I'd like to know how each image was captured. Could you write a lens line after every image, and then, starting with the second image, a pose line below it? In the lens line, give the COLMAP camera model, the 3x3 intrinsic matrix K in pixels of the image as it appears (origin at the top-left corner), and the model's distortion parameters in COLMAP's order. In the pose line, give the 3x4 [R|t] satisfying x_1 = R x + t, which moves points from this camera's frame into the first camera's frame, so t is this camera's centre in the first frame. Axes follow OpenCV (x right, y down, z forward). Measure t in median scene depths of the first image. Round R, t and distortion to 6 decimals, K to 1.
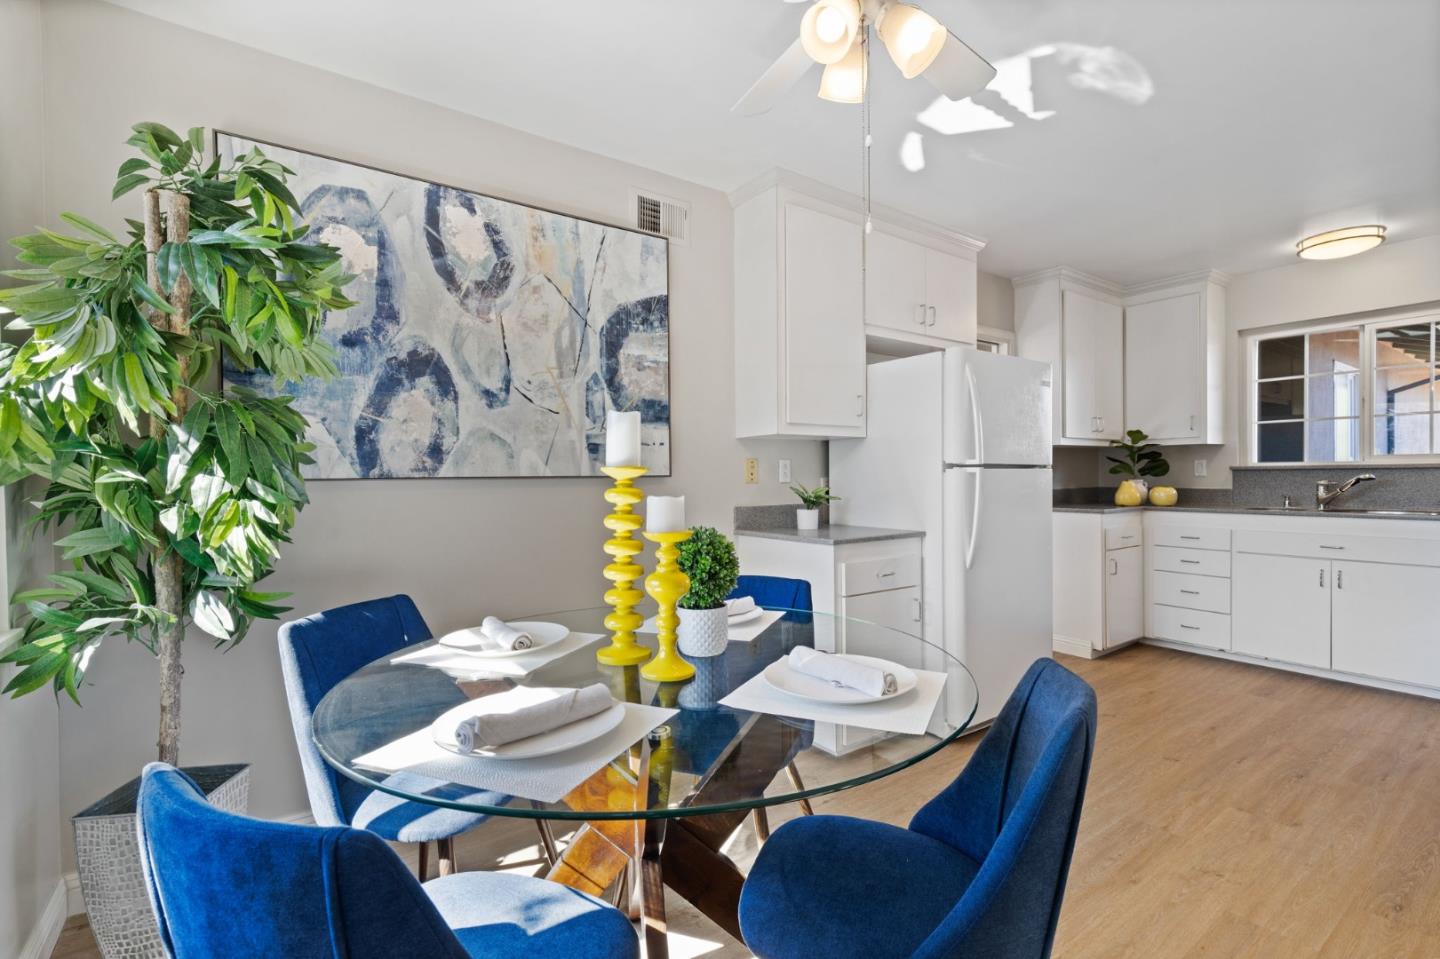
lens RADIAL K [[641.0, 0, 723.8], [0, 641.0, 481.4], [0, 0, 1]] dist [0.003246, -0.000640]
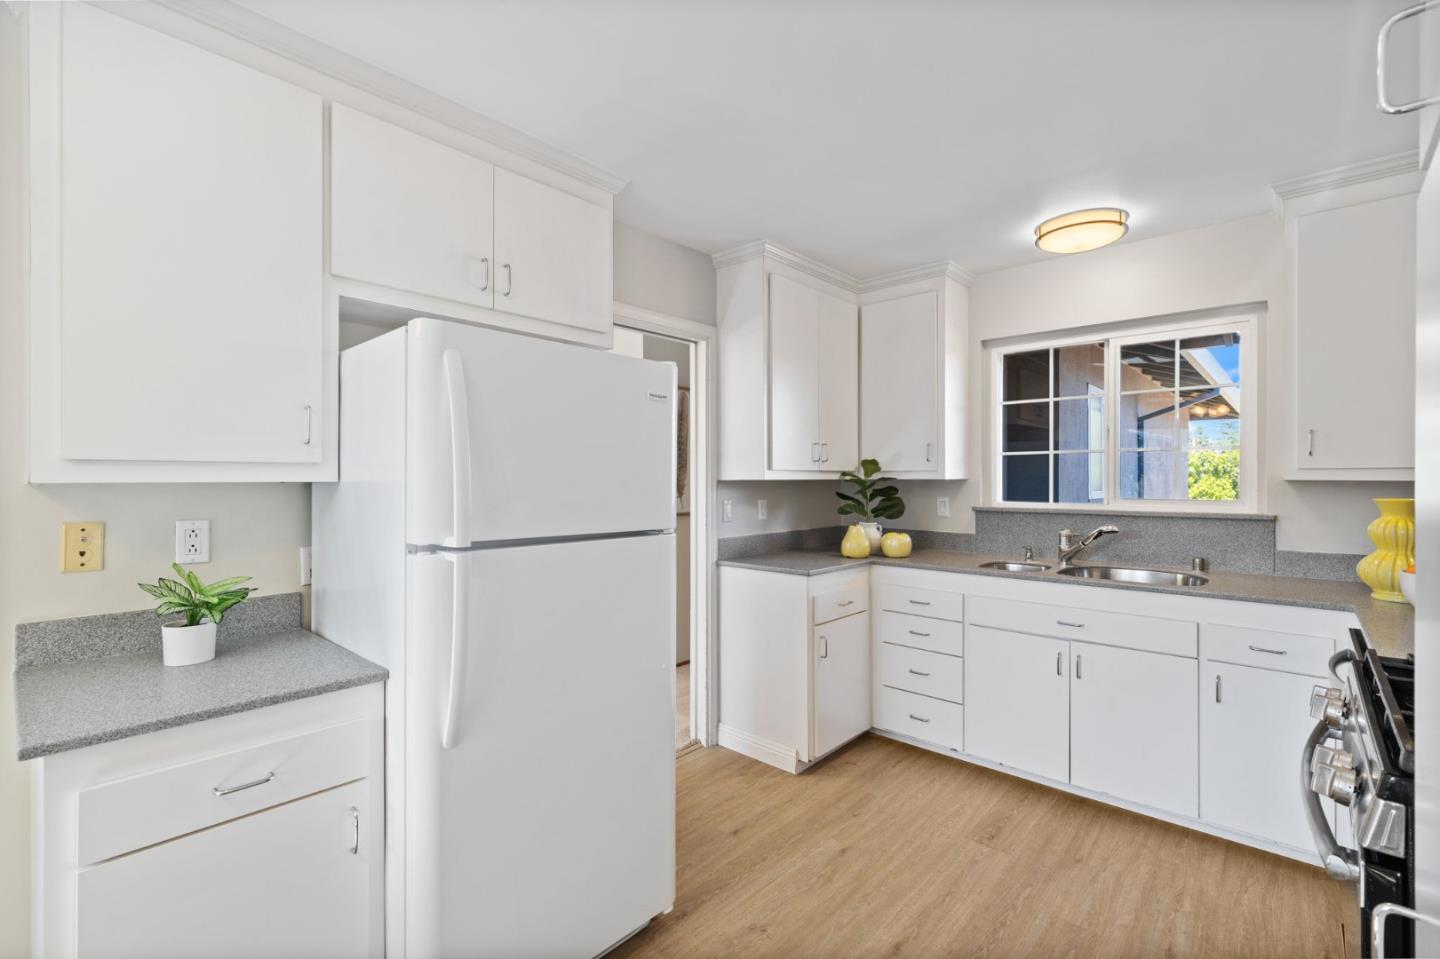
lens RADIAL K [[641.0, 0, 716.4], [0, 641.0, 479.5], [0, 0, 1]] dist [0.003246, -0.000640]
pose [[0.977092, 0.007559, 0.212684, 0.428269], [-0.004914, 0.999904, -0.012963, -0.065602], [-0.212762, 0.011621, 0.977035, 0.394449]]
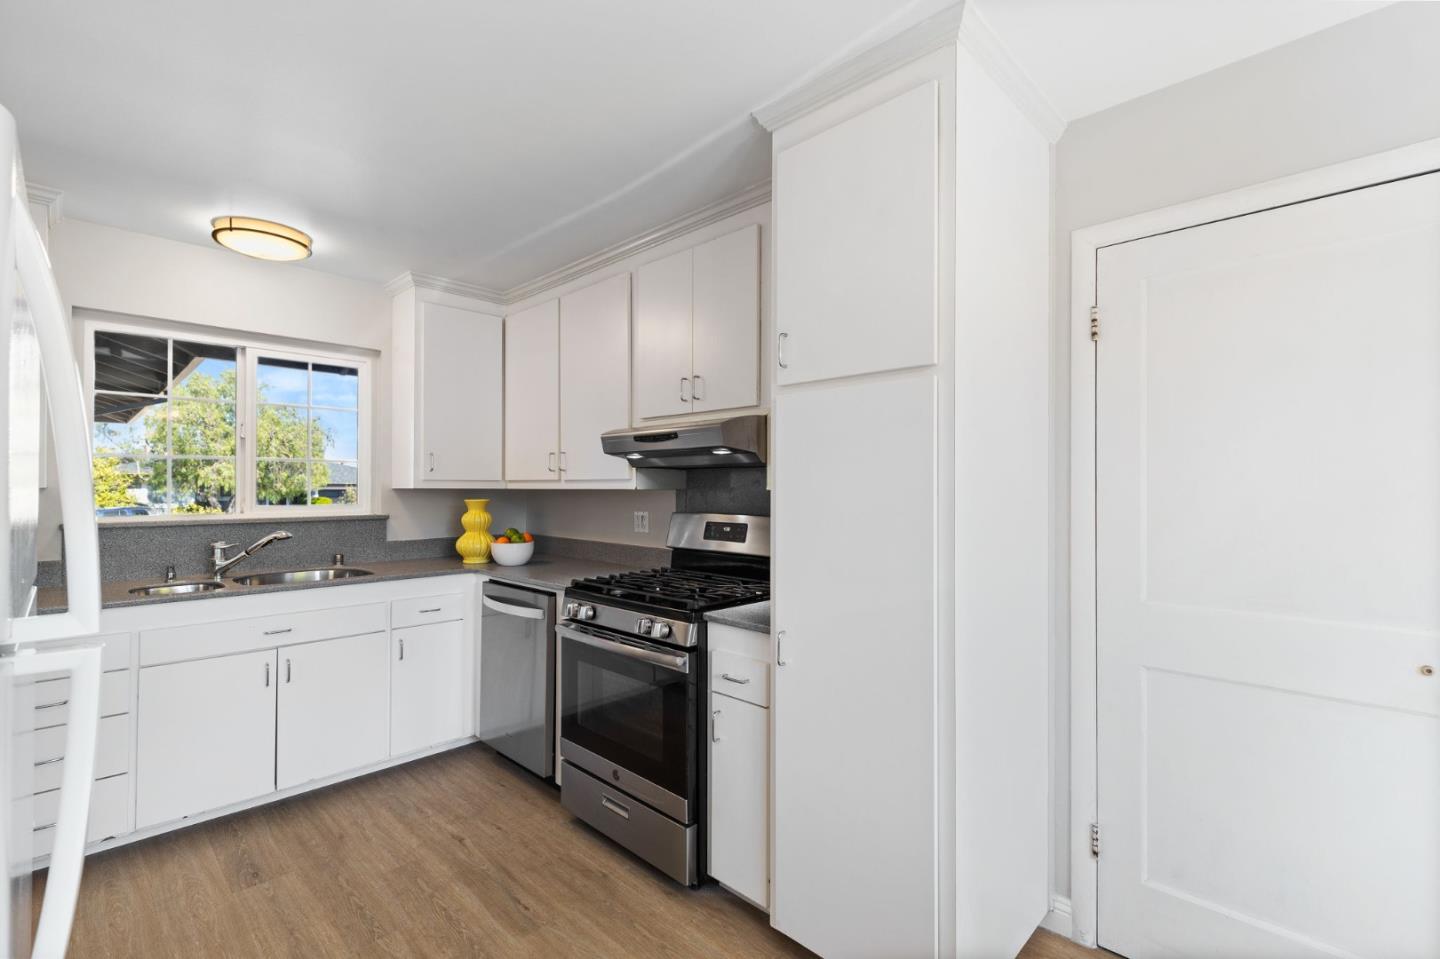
lens RADIAL K [[641.0, 0, 725.2], [0, 641.0, 484.9], [0, 0, 1]] dist [0.003246, -0.000640]
pose [[-0.181261, 0.011063, 0.983373, 0.106404], [0.013235, 0.999874, -0.008809, -0.067793], [-0.983346, 0.011418, -0.181385, 0.702468]]
